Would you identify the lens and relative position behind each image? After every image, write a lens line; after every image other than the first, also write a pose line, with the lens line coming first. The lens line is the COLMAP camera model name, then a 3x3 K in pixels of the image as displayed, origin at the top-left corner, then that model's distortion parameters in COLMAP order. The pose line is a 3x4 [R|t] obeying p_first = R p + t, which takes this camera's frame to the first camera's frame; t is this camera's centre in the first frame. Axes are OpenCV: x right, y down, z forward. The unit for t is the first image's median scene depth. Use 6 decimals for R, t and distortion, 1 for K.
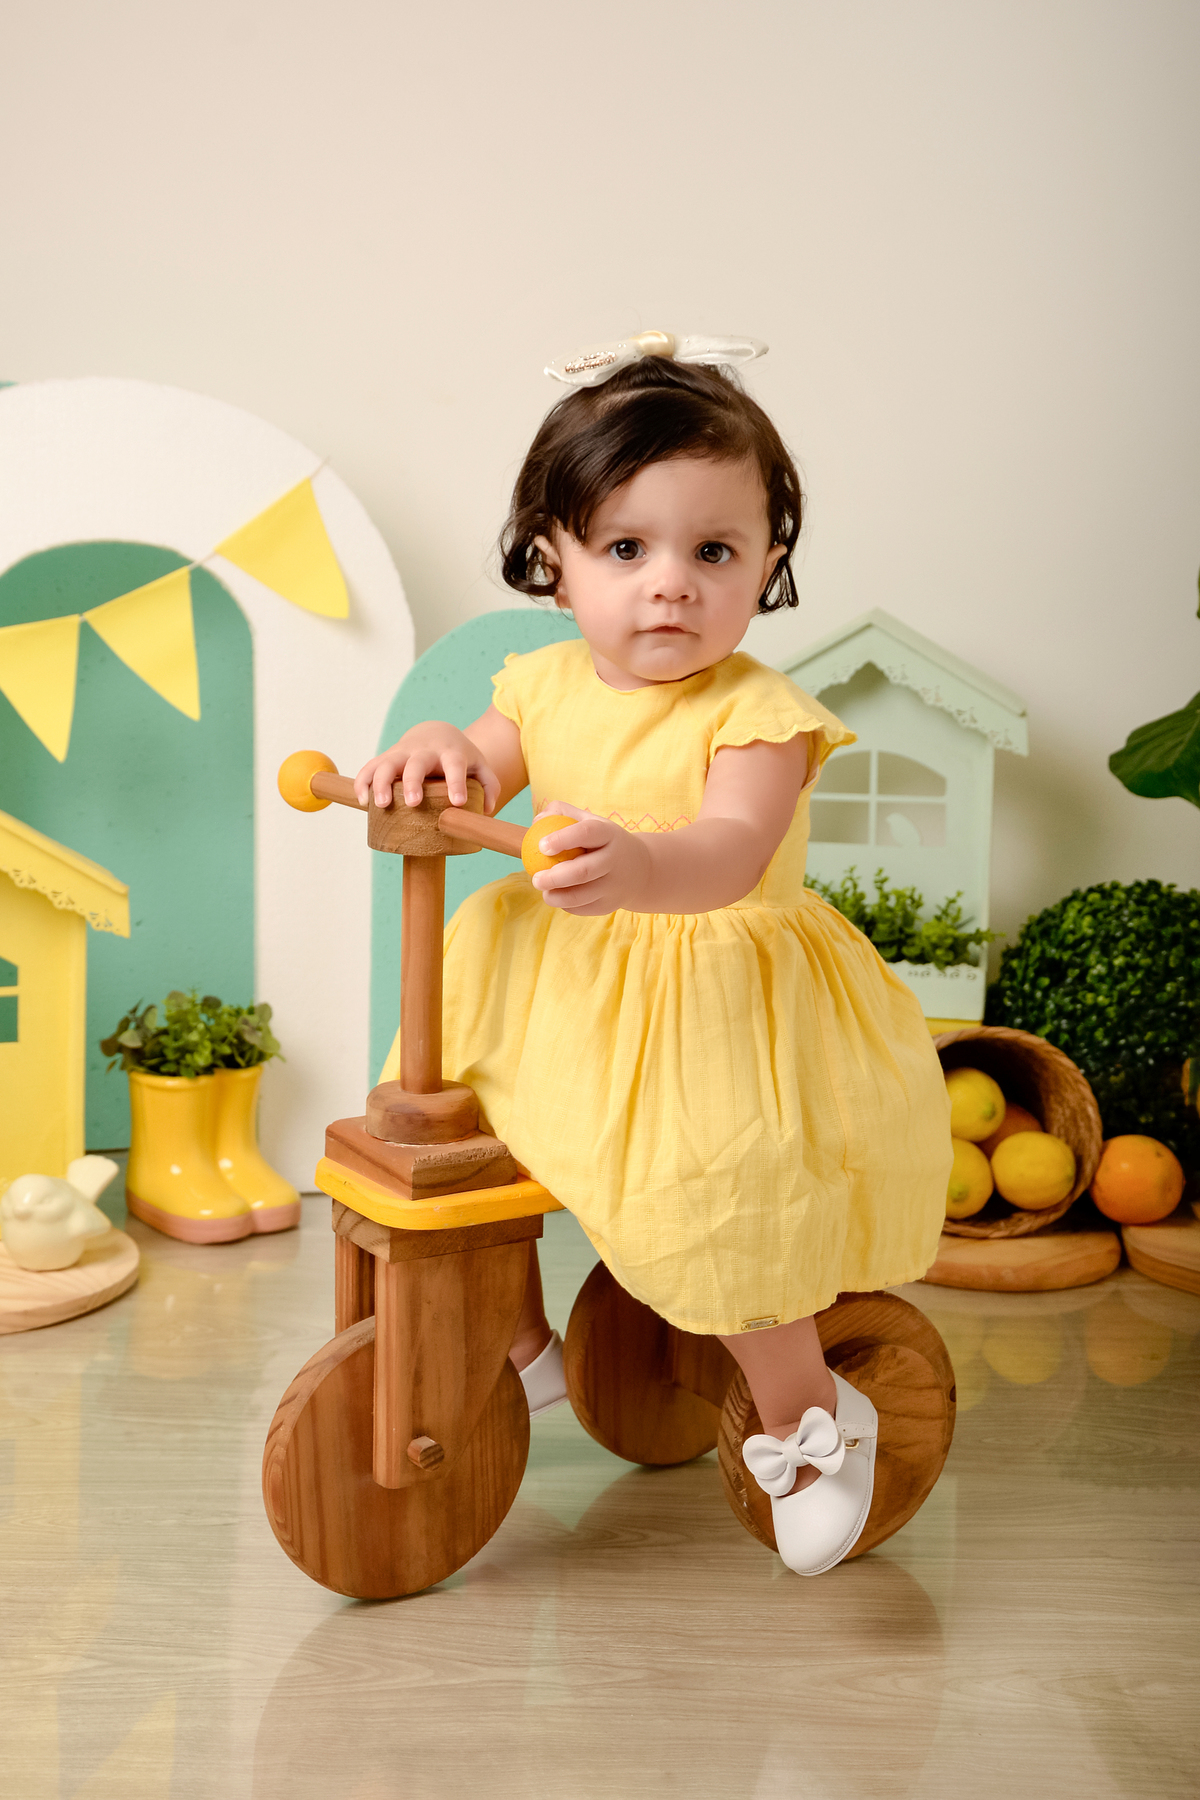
lens RADIAL K [[2669.9, 0, 554.4], [0, 2669.9, 921.7], [0, 0, 1]] dist [0.198560, 0.000000]
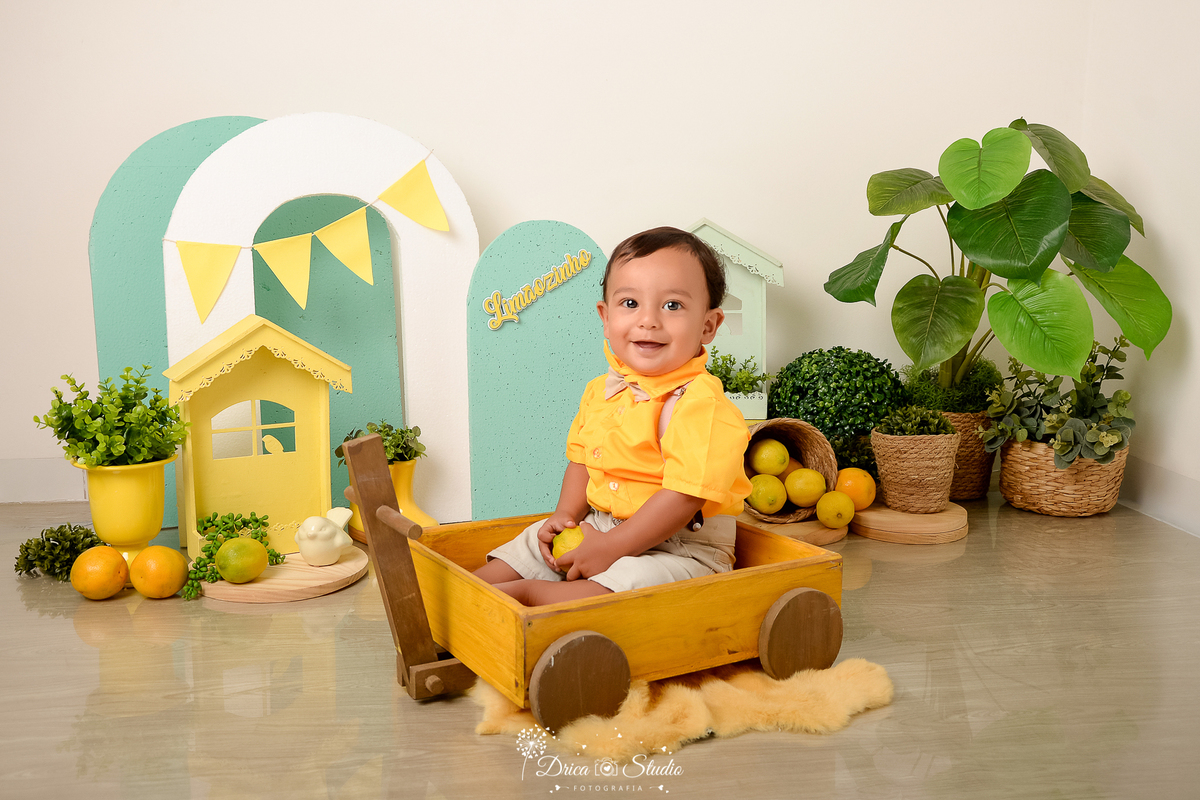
lens RADIAL K [[1274.5, 0, 577.1], [0, 1274.5, 385.7], [0, 0, 1]] dist [-0.016746, 0.000000]
pose [[0.991436, -0.048455, 0.121273, -0.100875], [0.051731, 0.998372, -0.024006, 0.028511], [-0.119912, 0.030074, 0.992329, 0.064792]]
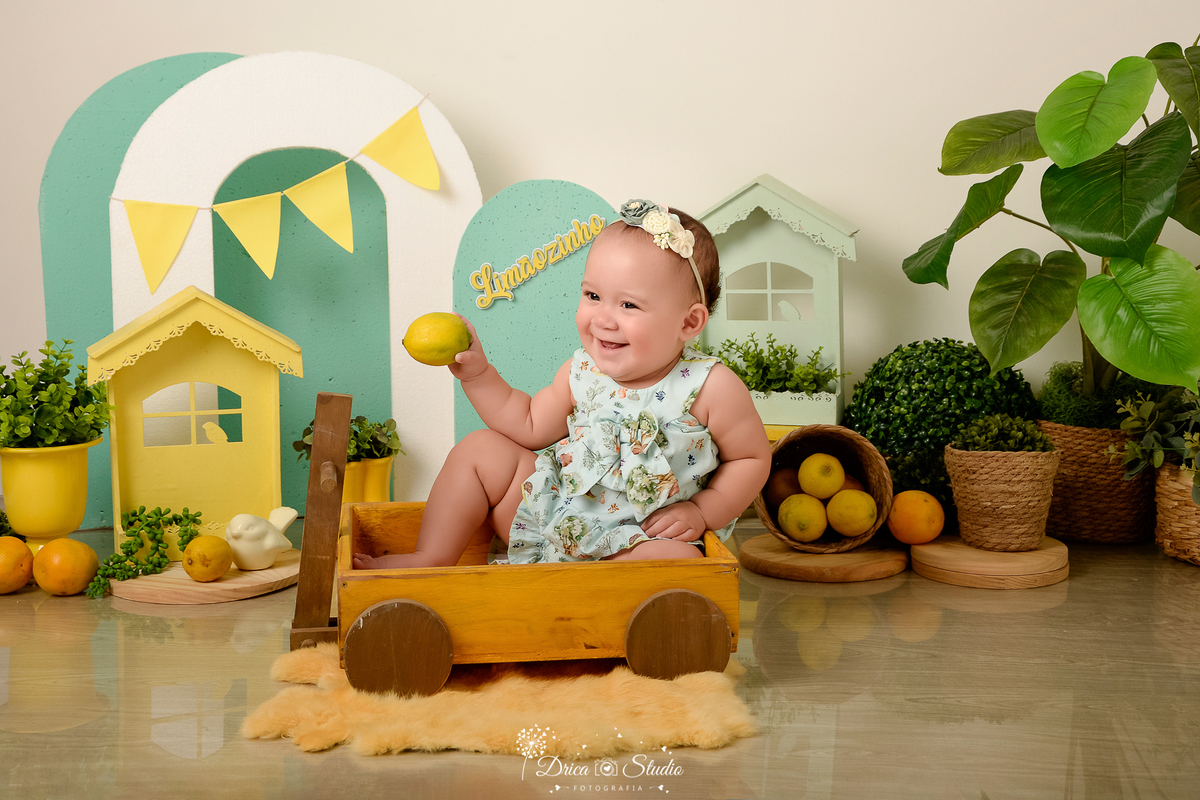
lens RADIAL K [[1995.0, 0, 573.6], [0, 1995.0, 383.6], [0, 0, 1]] dist [0.301957, 0.000000]
pose [[0.992995, -0.019076, -0.116610, 0.148311], [0.015176, 0.999298, -0.034244, 0.051650], [0.117181, 0.032235, 0.992587, -0.224384]]
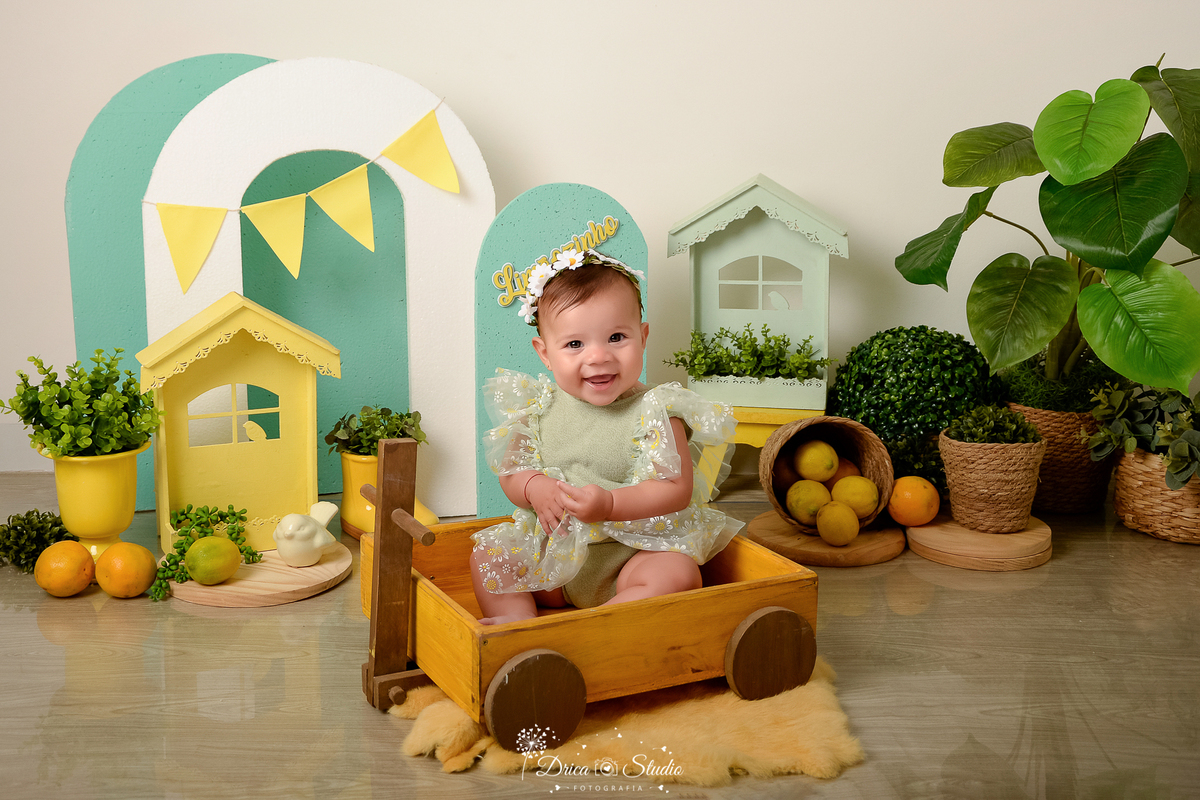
lens RADIAL K [[1728.3, 0, 542.9], [0, 1728.3, 359.6], [0, 0, 1]] dist [0.166363, 0.000000]
pose [[0.999678, -0.023010, -0.010728, -0.011635], [0.023352, 0.999186, 0.032899, -0.038191], [0.009962, -0.033139, 0.999401, -0.131891]]
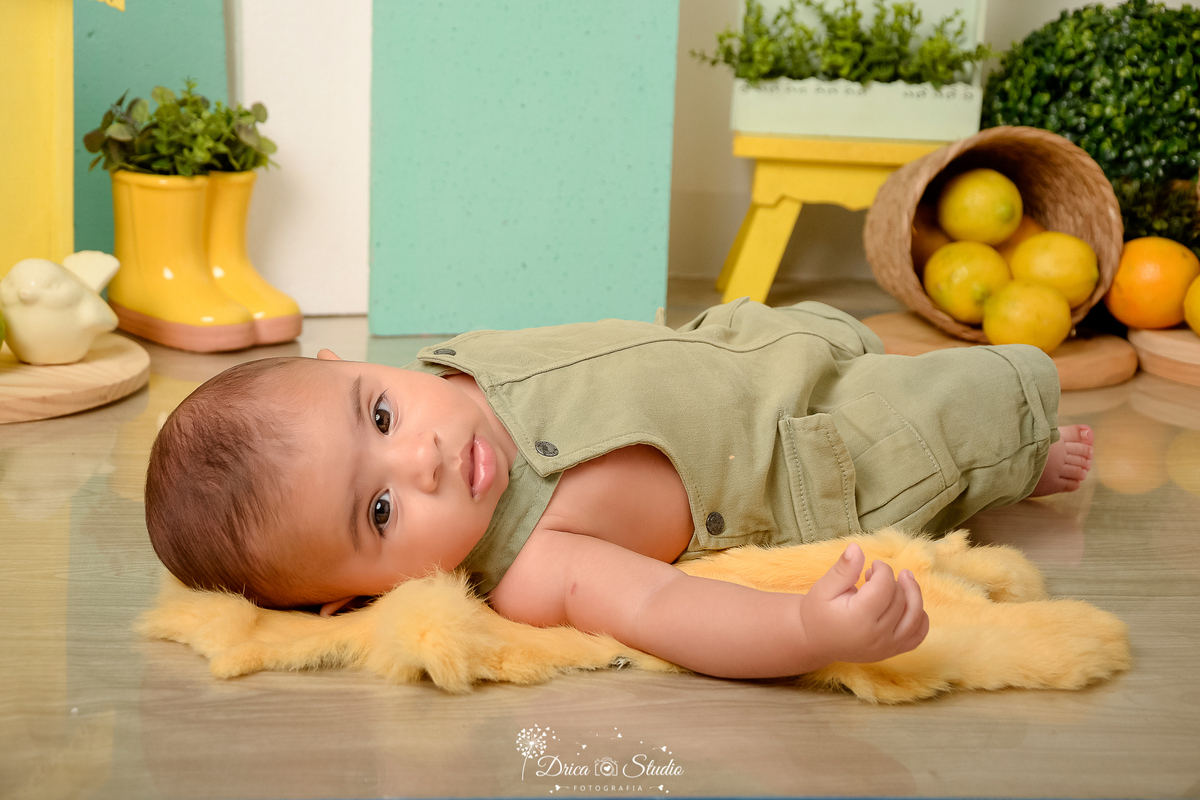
lens RADIAL K [[2410.4, 0, 602.3], [0, 2410.4, 380.6], [0, 0, 1]] dist [0.495766, 0.000000]
pose [[0.989841, -0.006406, 0.142035, -0.109283], [-0.000231, 0.998911, 0.046662, 0.085566], [-0.142179, -0.046221, 0.988761, 0.127622]]
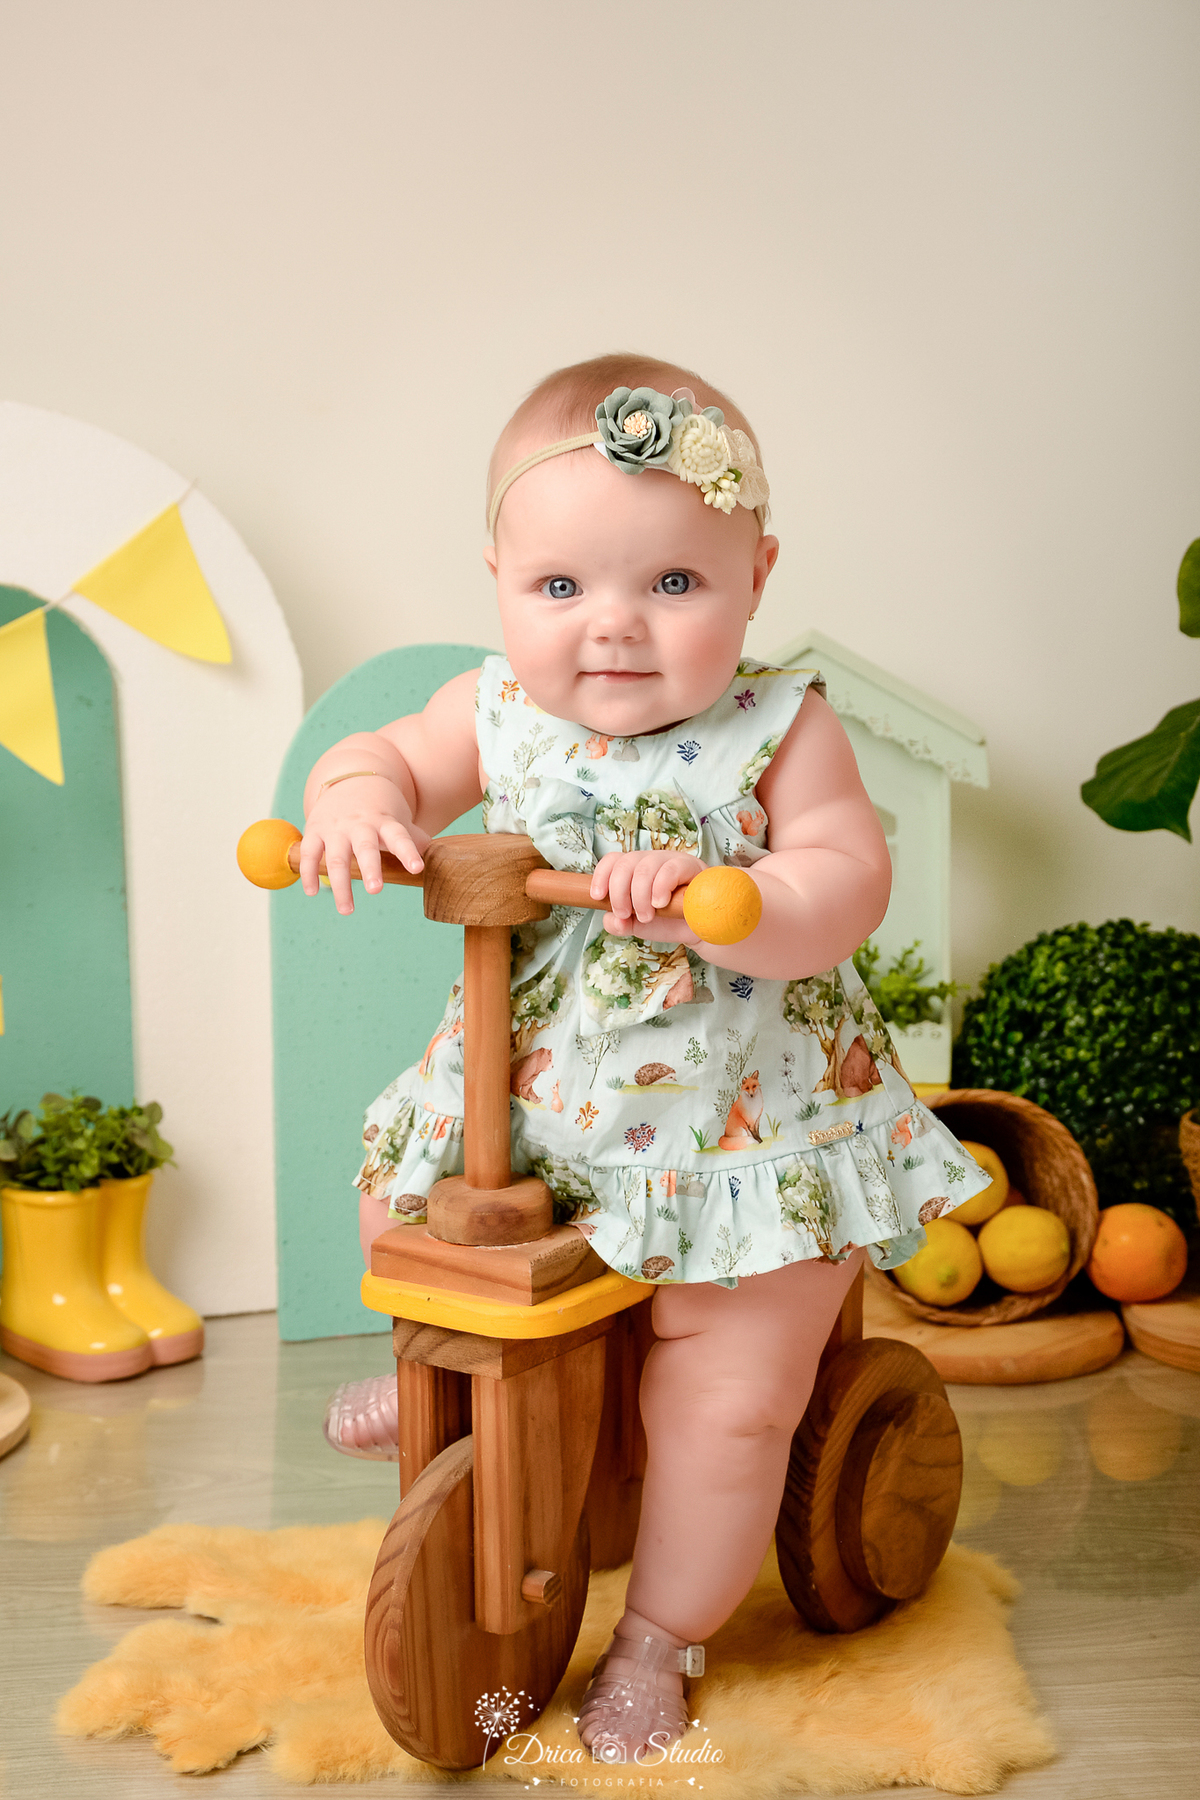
lens RADIAL K [[3069.8, 0, 580.7], [0, 3069.8, 933.6], [0, 0, 1]] dist [0.316380, 0.000000]
pose [[0.995075, -0.041934, 0.089814, -0.056419], [0.043226, 0.998987, -0.012480, -0.005848], [-0.089200, 0.016301, 0.995880, -0.021504]]
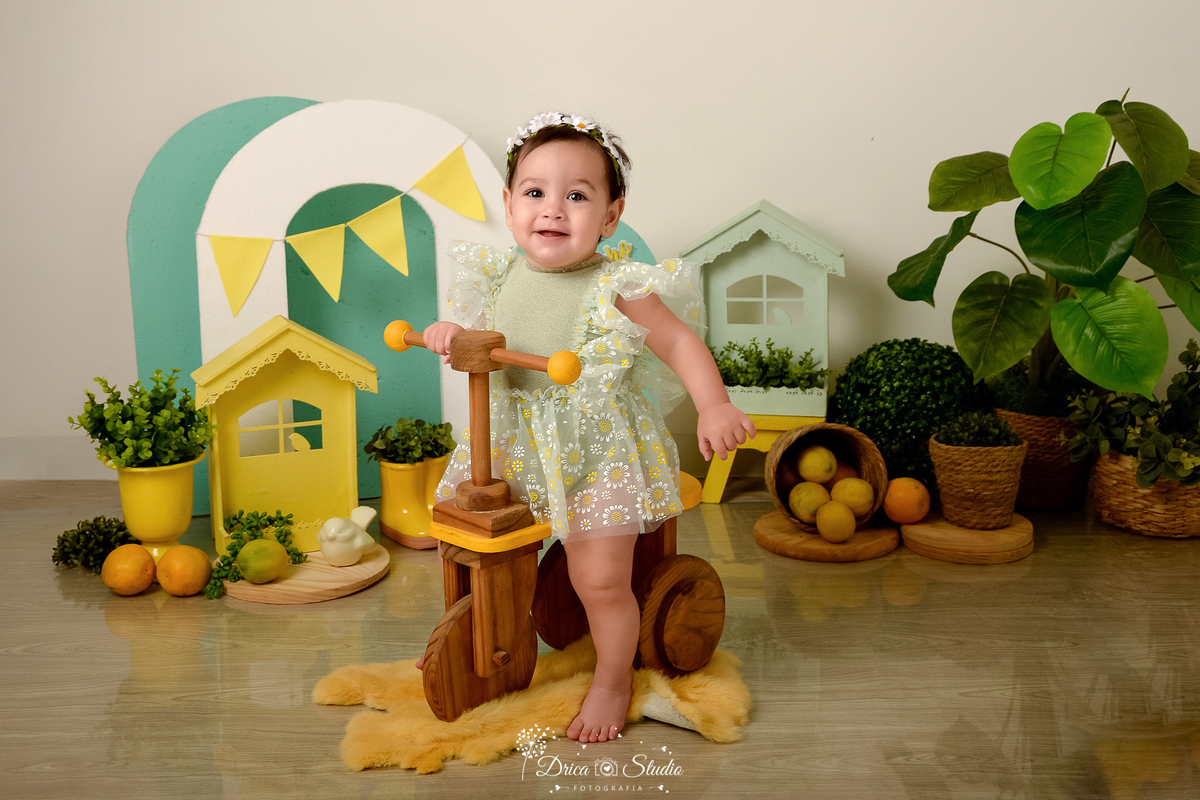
lens RADIAL K [[1663.6, 0, 558.2], [0, 1663.6, 344.8], [0, 0, 1]] dist [0.113387, 0.000000]
pose [[0.999092, -0.033893, -0.025831, 0.003337], [0.034469, 0.999159, 0.022193, -0.047565], [0.025057, -0.023063, 0.999420, -0.181692]]
